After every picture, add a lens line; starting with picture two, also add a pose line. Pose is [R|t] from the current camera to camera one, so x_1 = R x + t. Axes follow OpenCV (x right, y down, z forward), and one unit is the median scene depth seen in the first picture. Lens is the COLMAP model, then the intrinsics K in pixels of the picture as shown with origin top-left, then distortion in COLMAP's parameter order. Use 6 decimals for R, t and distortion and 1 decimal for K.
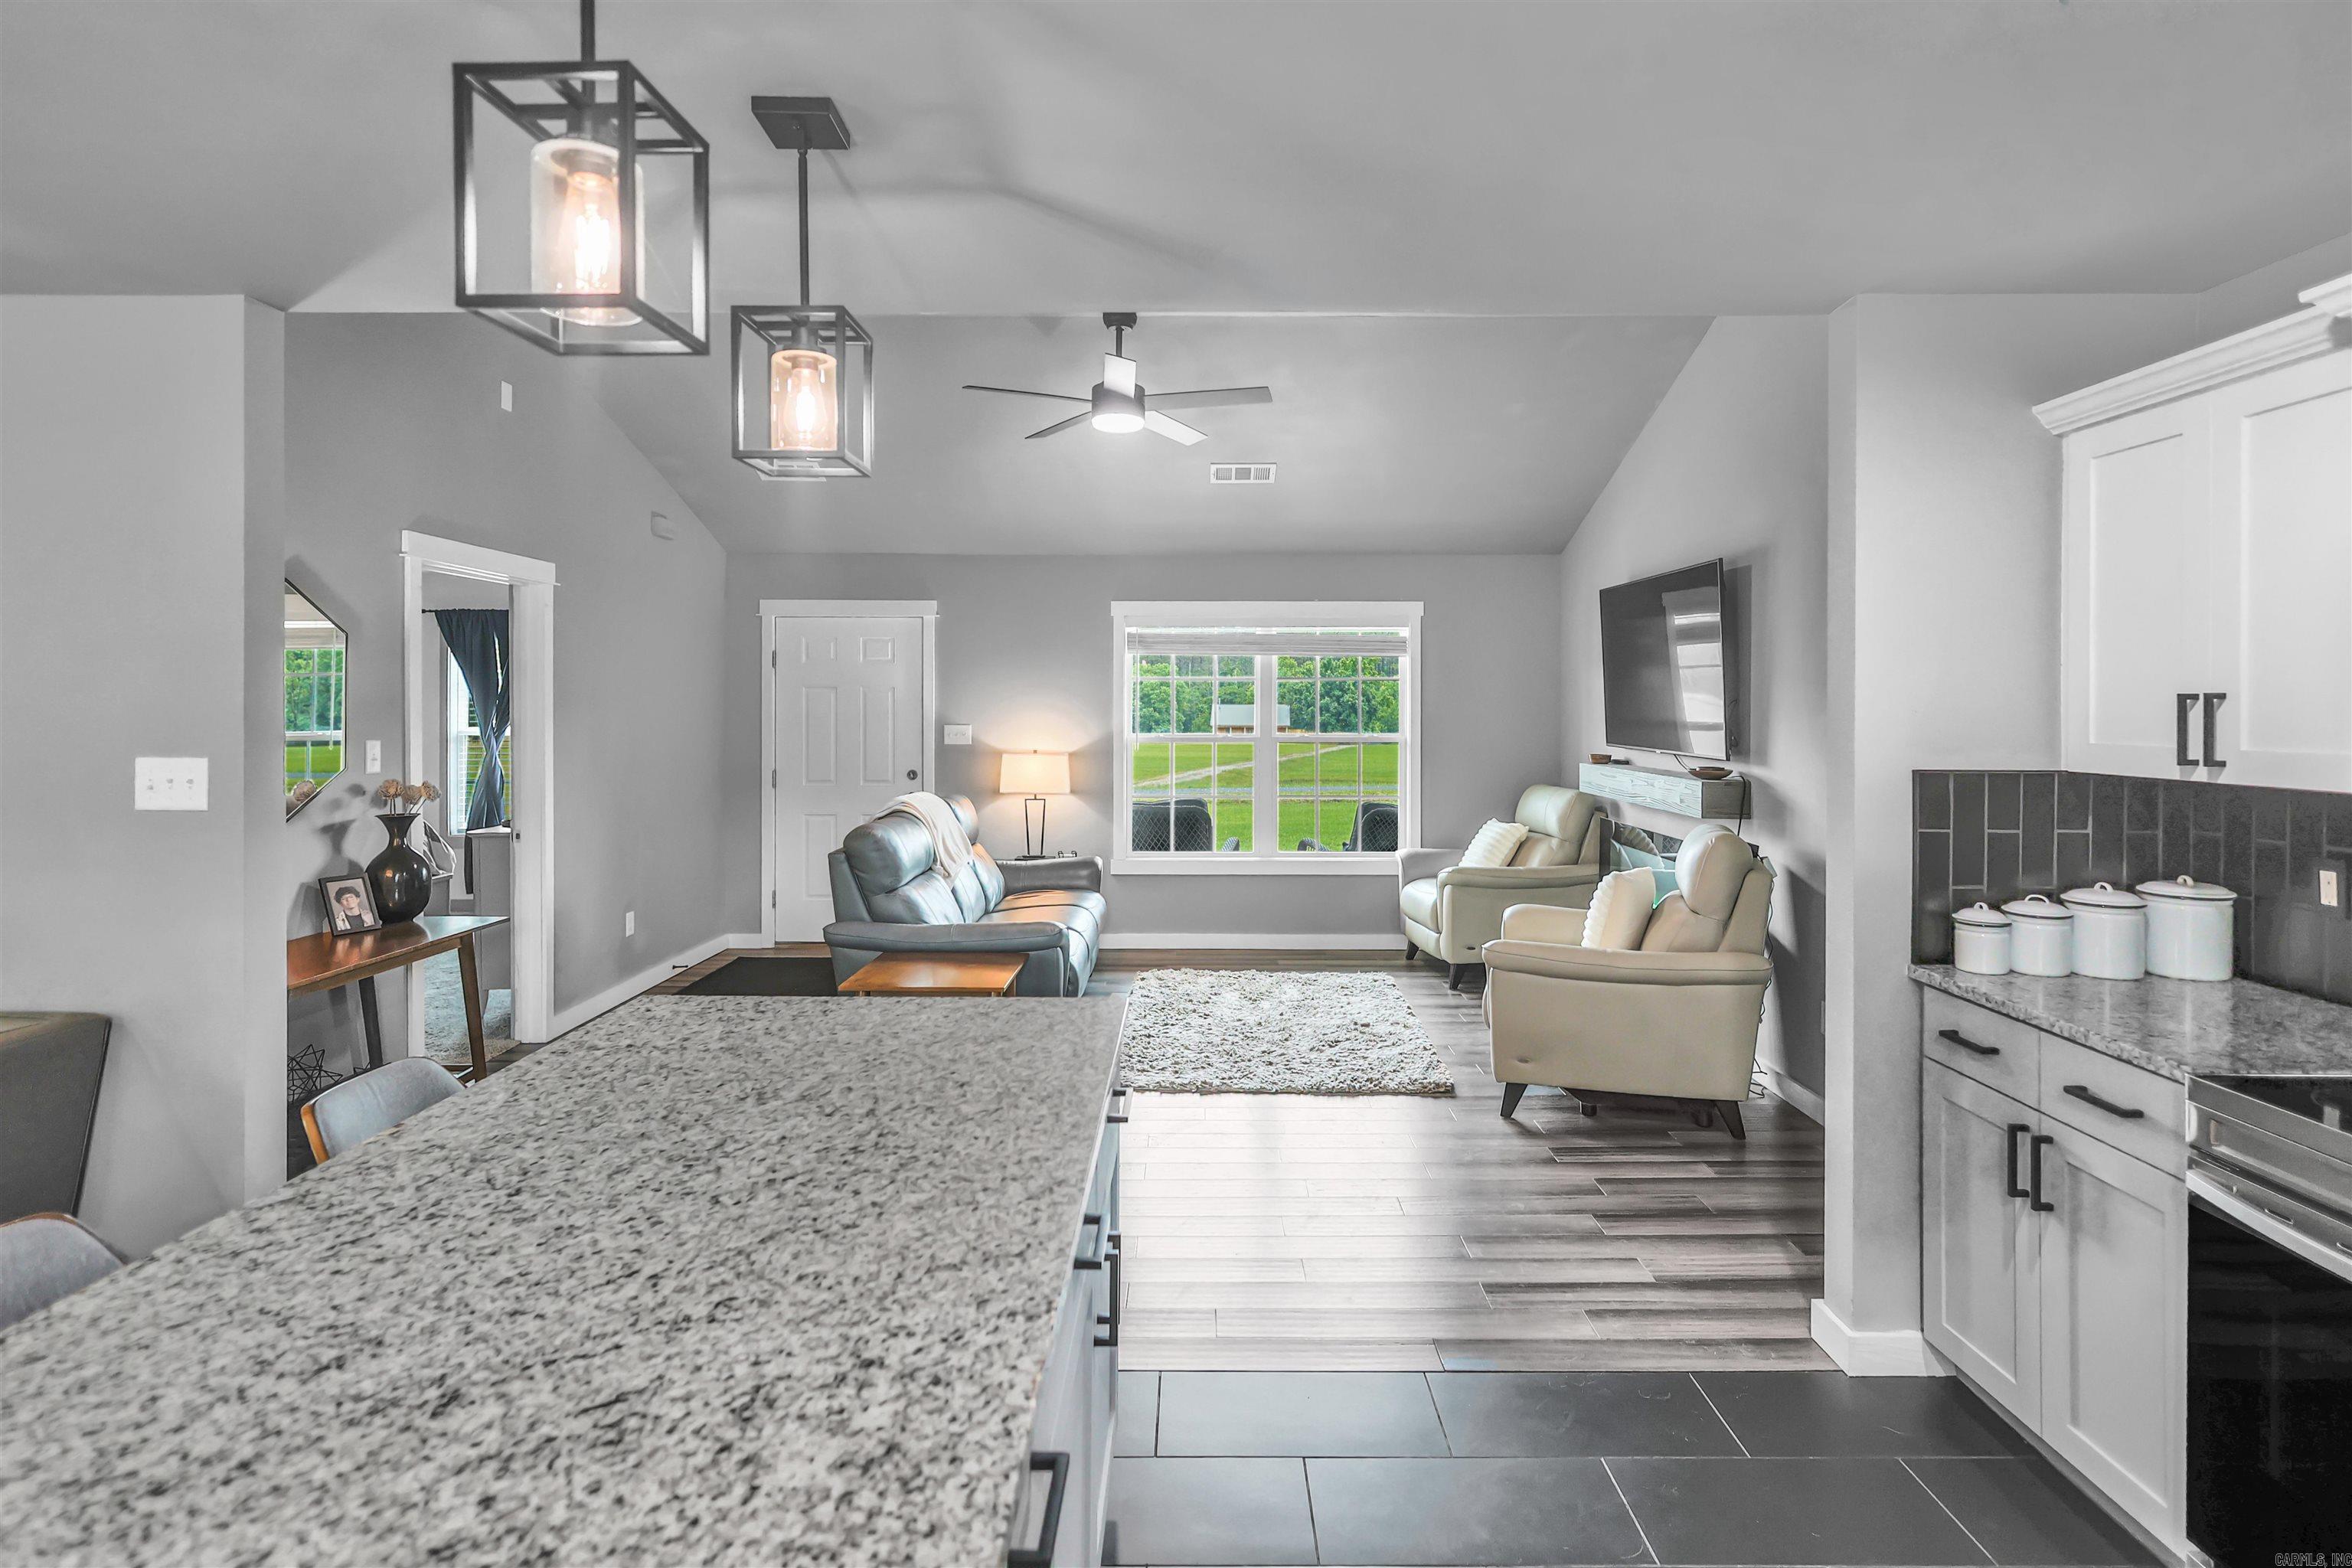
lens RADIAL K [[1183.6, 0, 1229.7], [0, 1183.6, 723.5], [0, 0, 1]] dist [-0.001878, -0.000813]
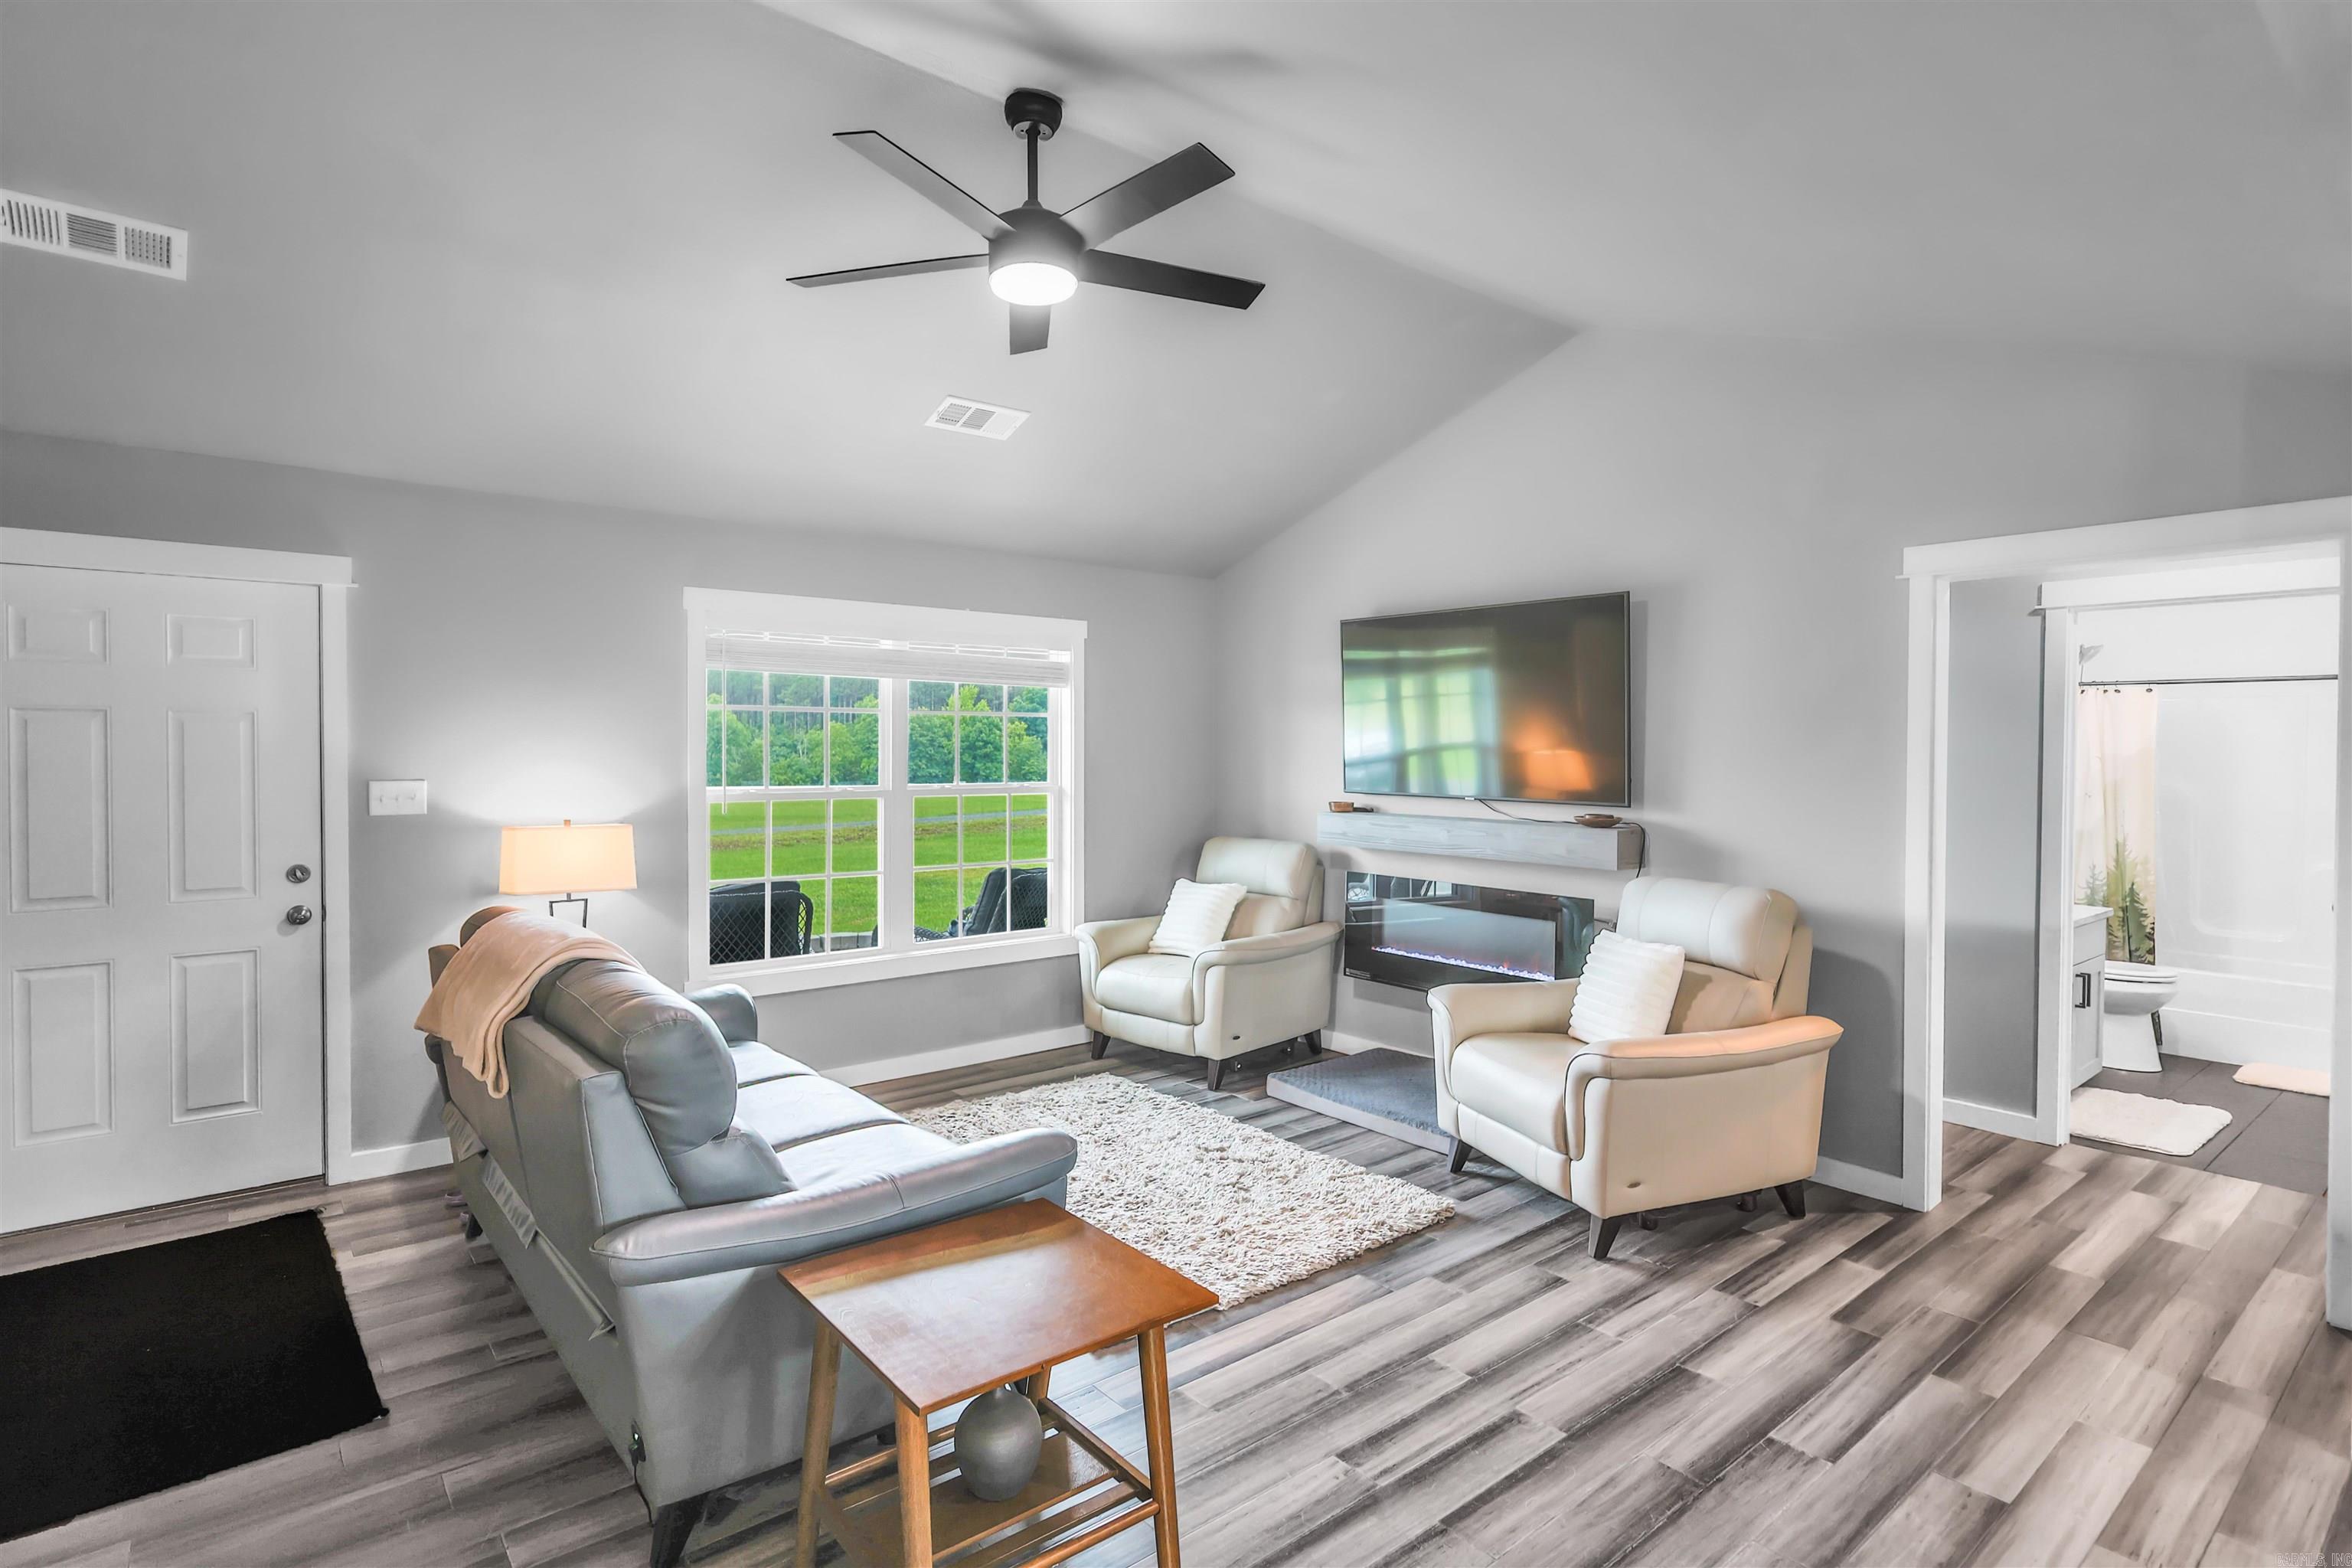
lens RADIAL K [[1126.3, 0, 1174.8], [0, 1126.3, 784.8], [0, 0, 1]] dist [0.002338, 0.000606]
pose [[0.783397, -0.018618, 0.621243, -0.366845], [0.007014, 0.999752, 0.021117, -0.007235], [-0.621483, -0.012186, 0.783333, 0.457758]]
